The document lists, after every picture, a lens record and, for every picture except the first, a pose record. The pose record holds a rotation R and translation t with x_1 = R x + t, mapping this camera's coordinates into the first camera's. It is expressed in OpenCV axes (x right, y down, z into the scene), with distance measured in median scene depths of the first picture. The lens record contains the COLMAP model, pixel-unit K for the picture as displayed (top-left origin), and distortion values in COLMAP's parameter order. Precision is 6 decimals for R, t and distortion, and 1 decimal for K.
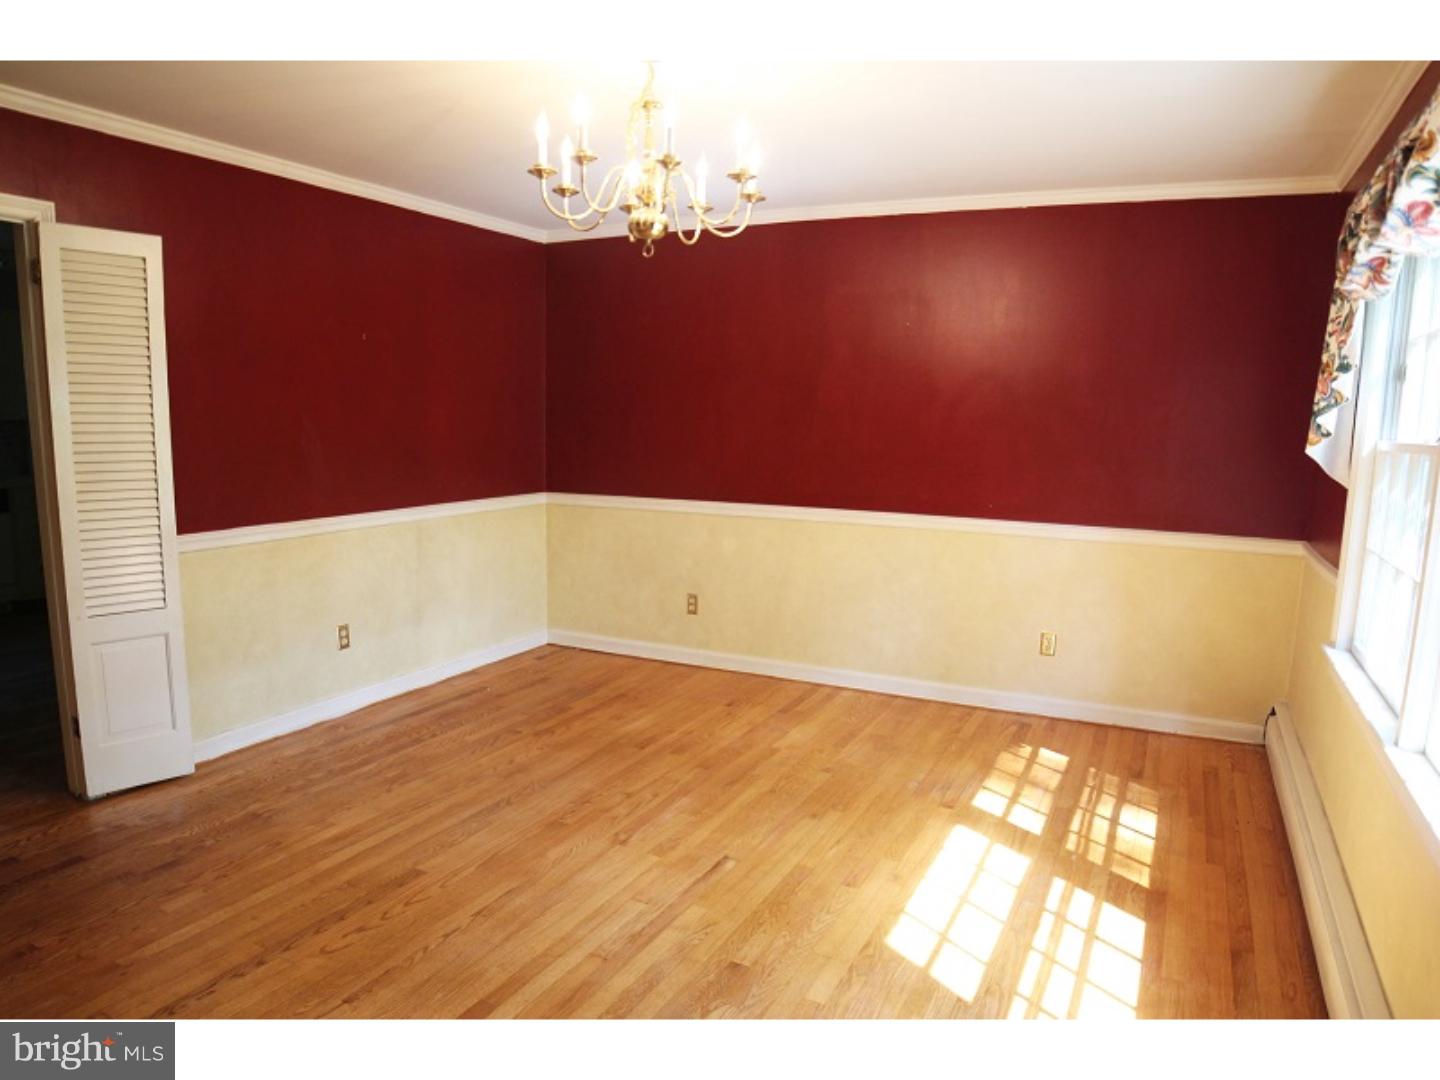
lens RADIAL K [[980.0, 0, 720.0], [0, 980.0, 540.0], [0, 0, 1]] dist [-0.053974, 0.002379]
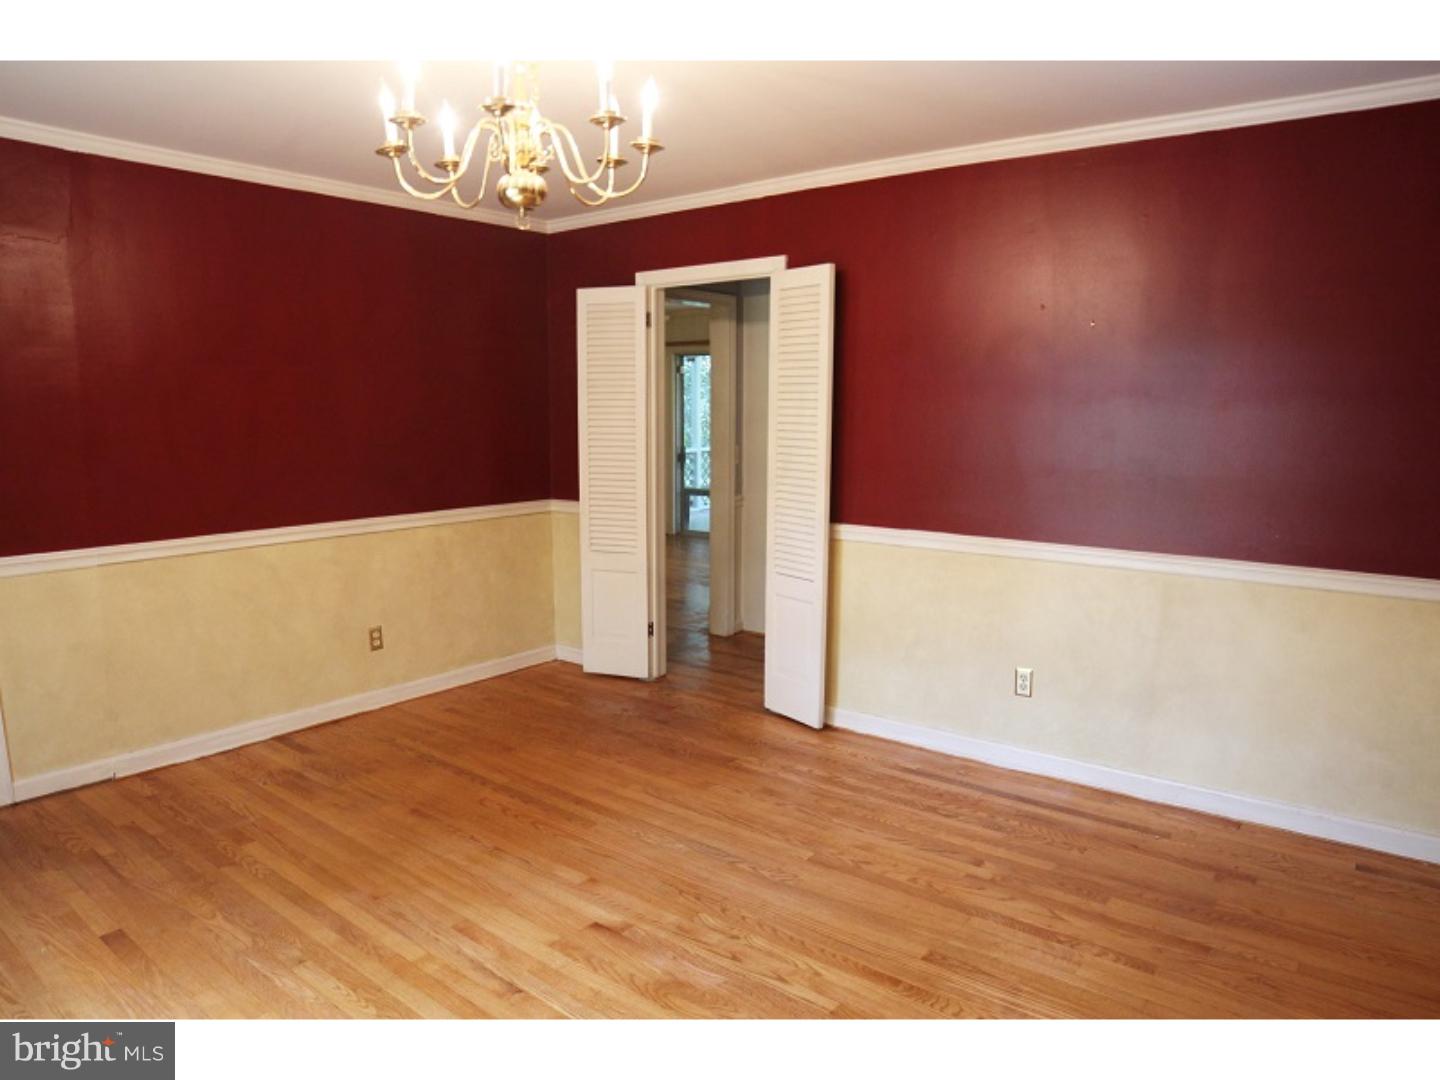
lens RADIAL K [[980.0, 0, 720.0], [0, 980.0, 540.0], [0, 0, 1]] dist [-0.053974, 0.002379]
pose [[-0.230918, 0.115642, -0.966077, 0.553558], [-0.125277, 0.981113, 0.147386, -0.130816], [0.964874, 0.155061, -0.212069, 1.041759]]
